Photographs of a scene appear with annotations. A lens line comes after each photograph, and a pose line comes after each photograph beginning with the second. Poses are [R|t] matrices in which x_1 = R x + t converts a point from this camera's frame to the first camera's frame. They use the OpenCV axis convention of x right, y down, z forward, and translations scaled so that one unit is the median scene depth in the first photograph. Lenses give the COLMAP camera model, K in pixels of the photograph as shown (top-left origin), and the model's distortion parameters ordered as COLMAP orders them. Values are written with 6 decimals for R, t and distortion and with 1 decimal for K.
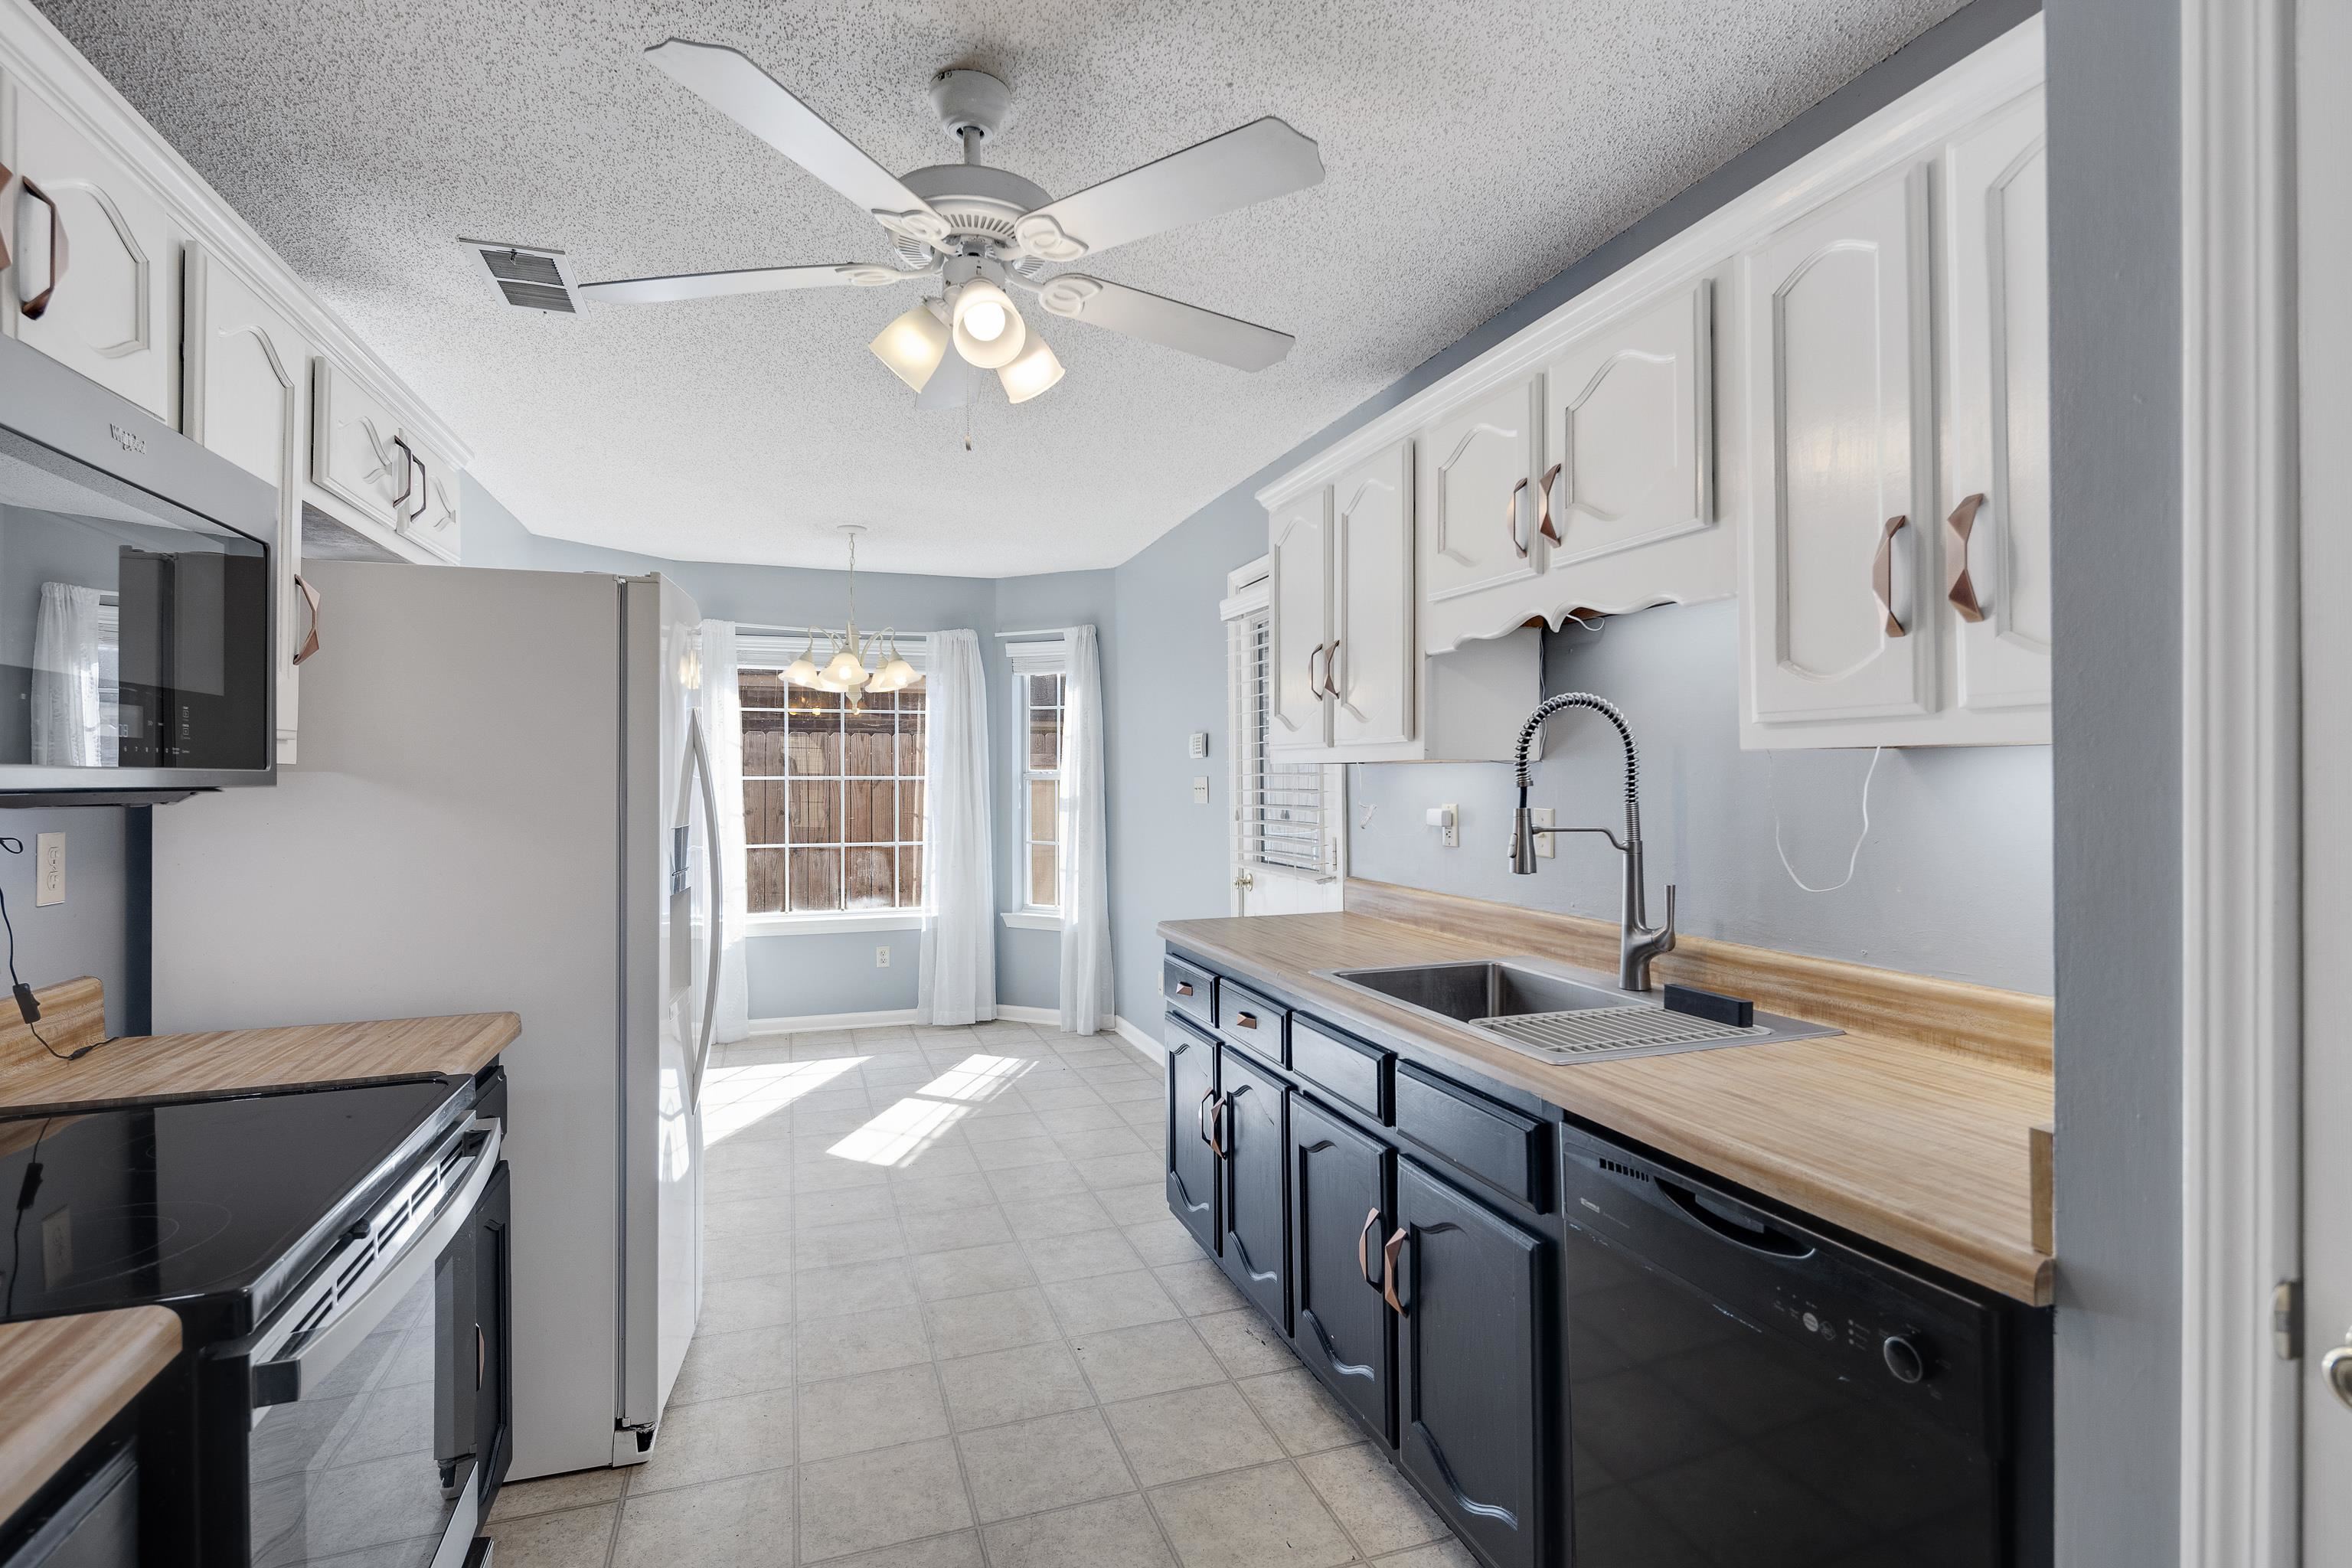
lens RADIAL K [[1137.7, 0, 1174.7], [0, 1137.7, 771.3], [0, 0, 1]] dist [0.004630, -0.004752]
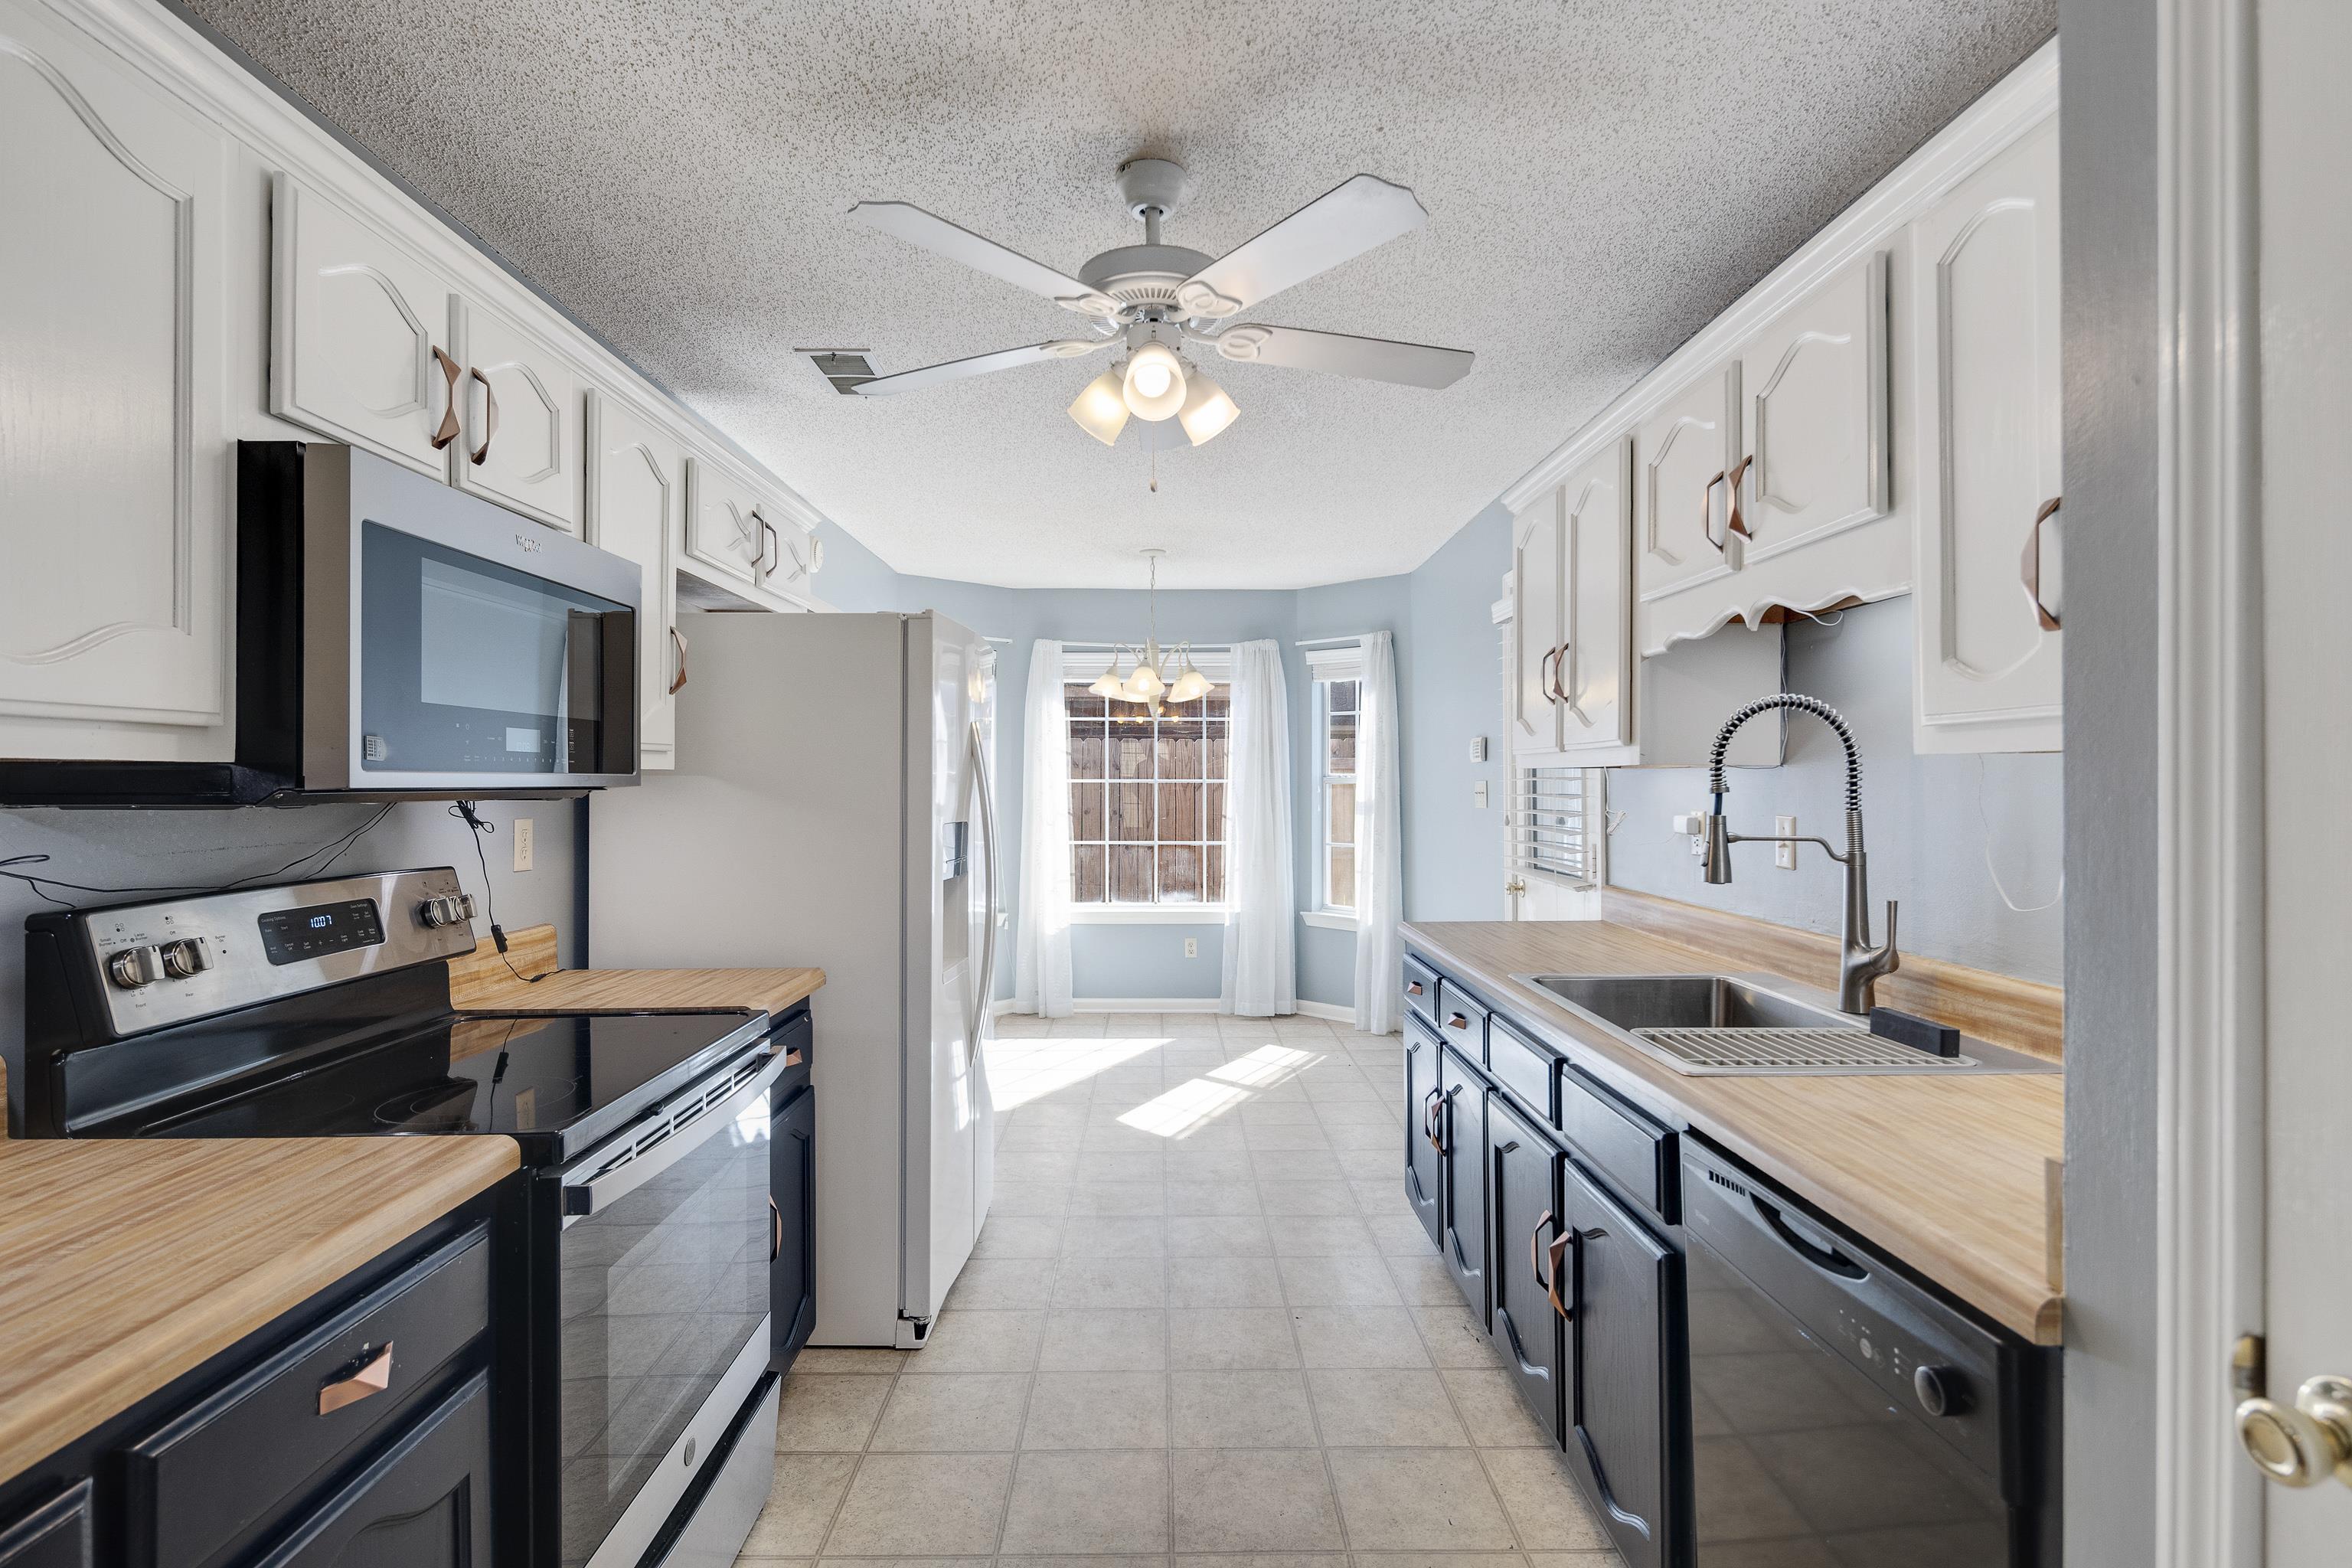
lens RADIAL K [[1132.7, 0, 1162.0], [0, 1132.7, 776.6], [0, 0, 1]] dist [0.003364, -0.001056]
pose [[0.948057, 0.001818, -0.318095, 0.130685], [-0.001314, 0.999998, 0.001798, -0.001096], [0.318097, -0.001286, 0.948057, -0.045360]]
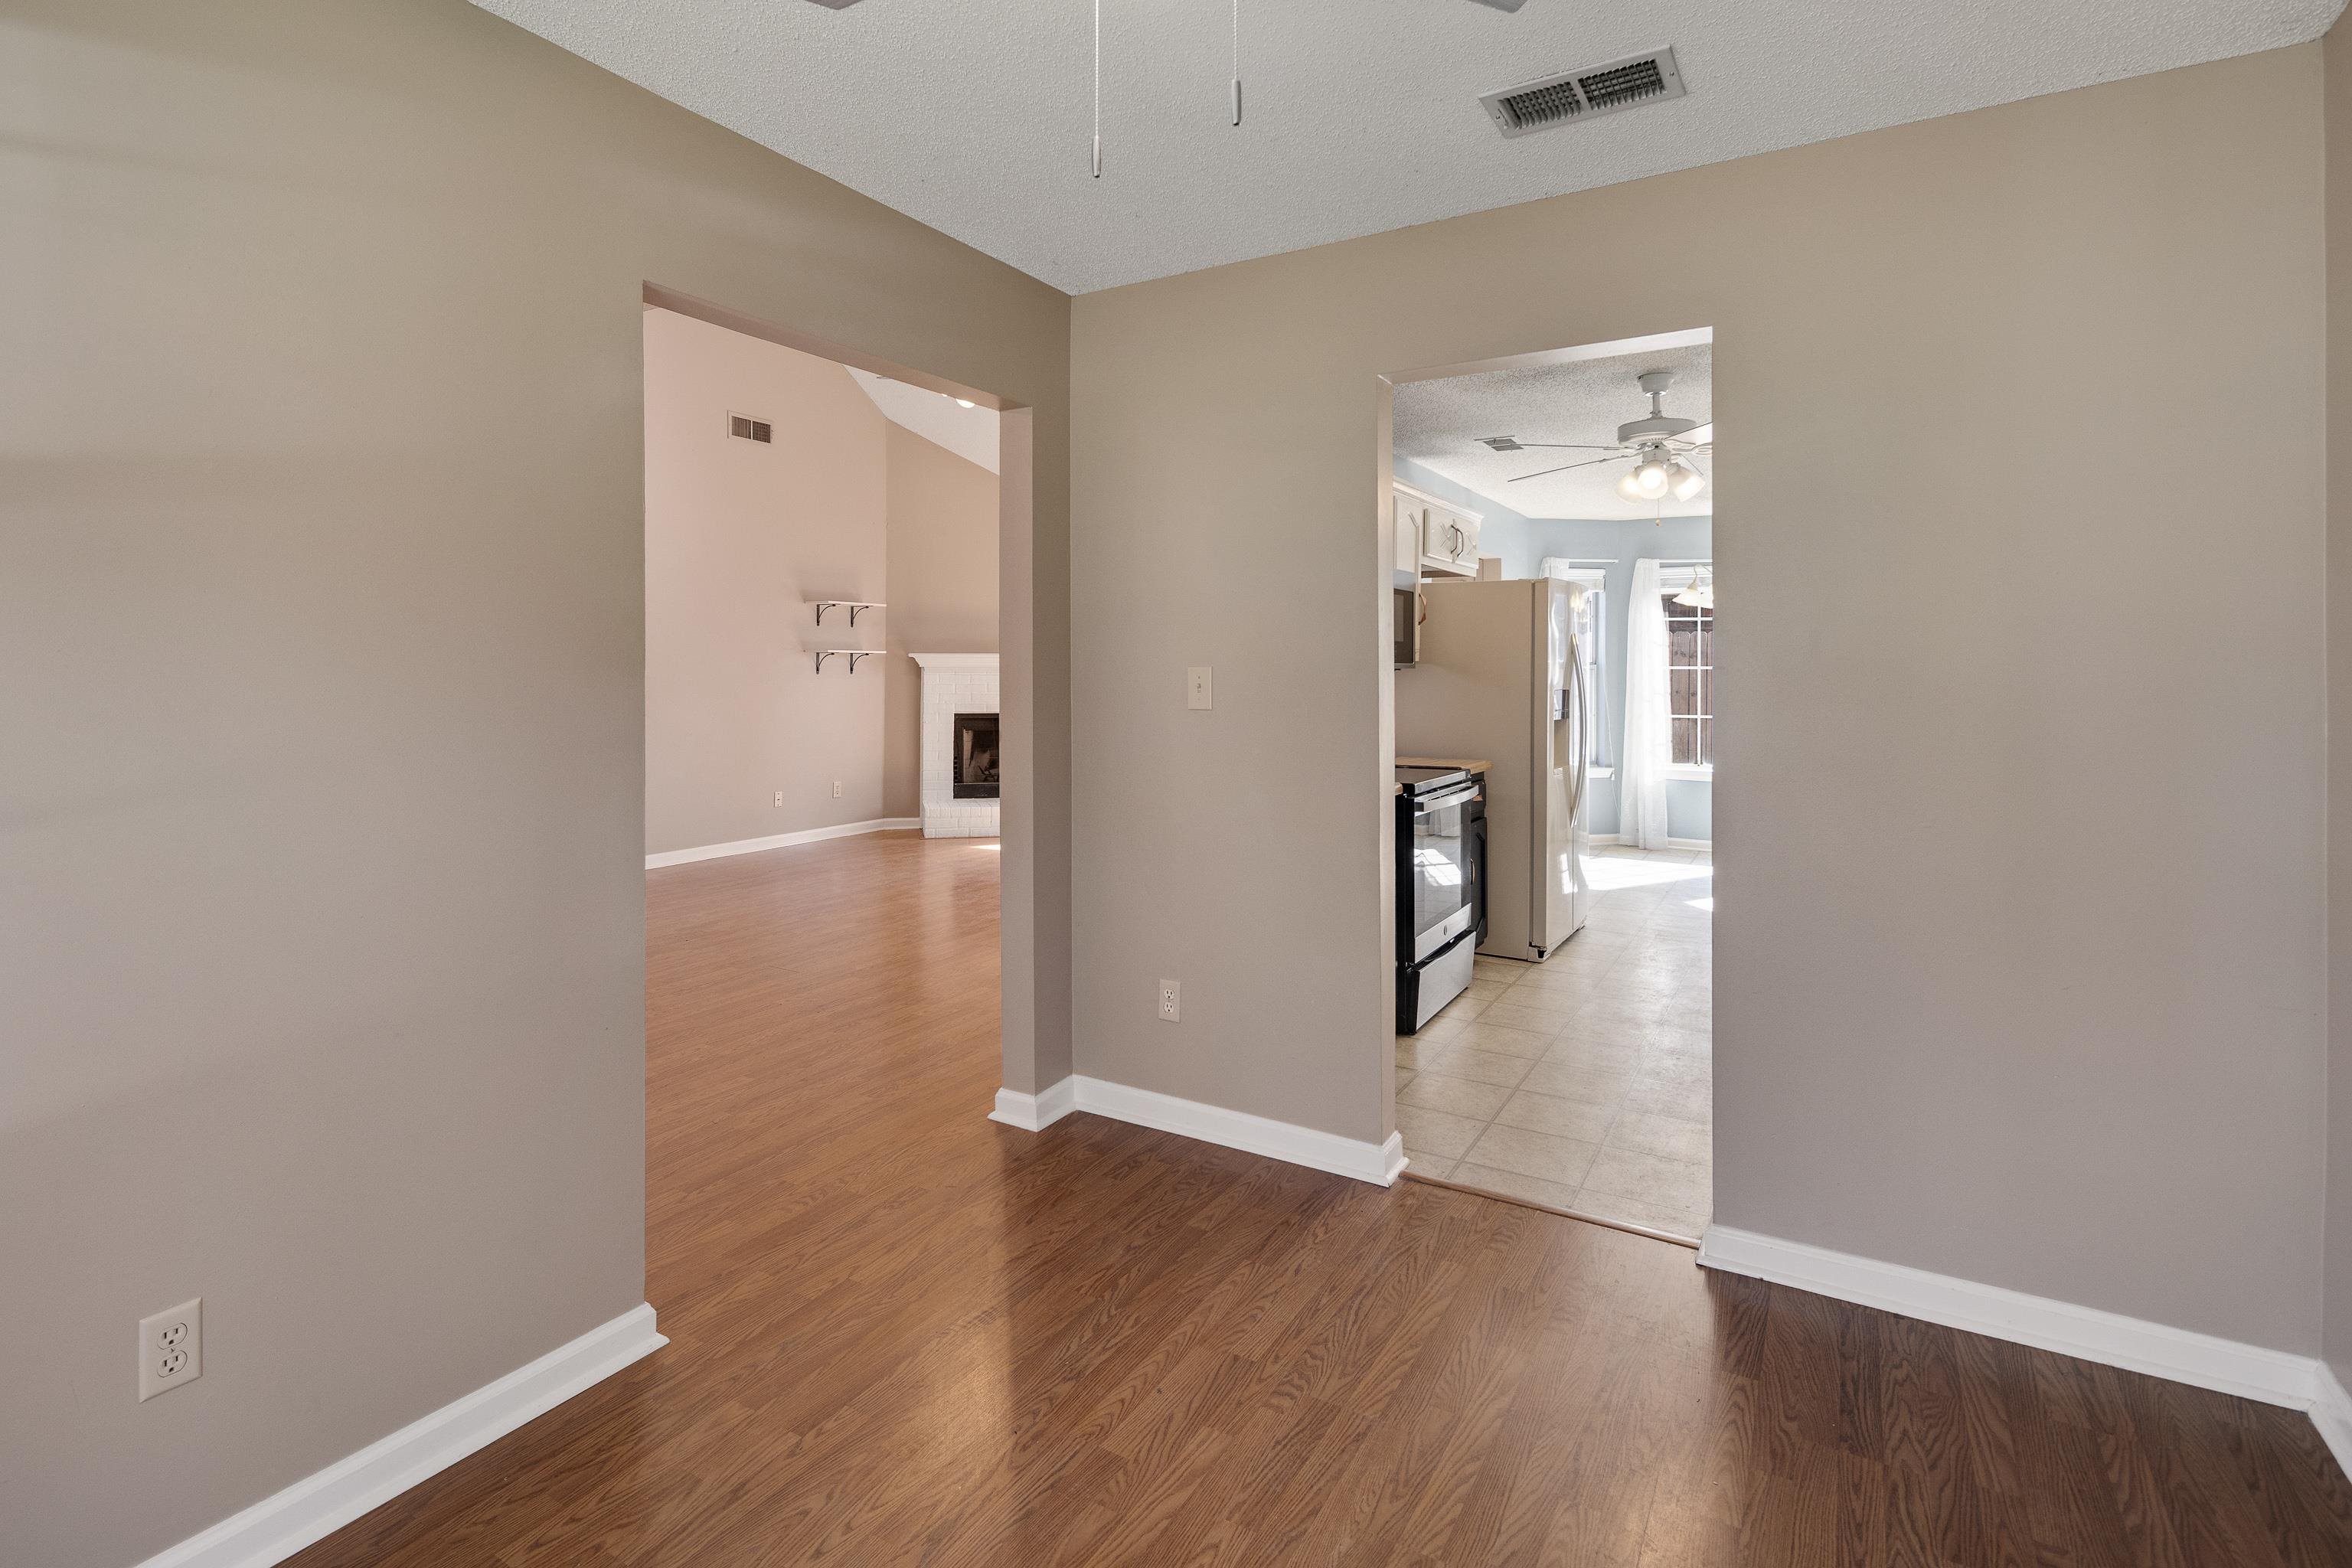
lens RADIAL K [[1137.5, 0, 1154.4], [0, 1137.5, 662.5], [0, 0, 1]] dist [-0.000860, -0.001296]
pose [[0.644823, 0.002912, -0.764326, 0.653667], [-0.001739, 0.999996, 0.002342, -0.005879], [0.764330, -0.000181, 0.644825, -0.898581]]
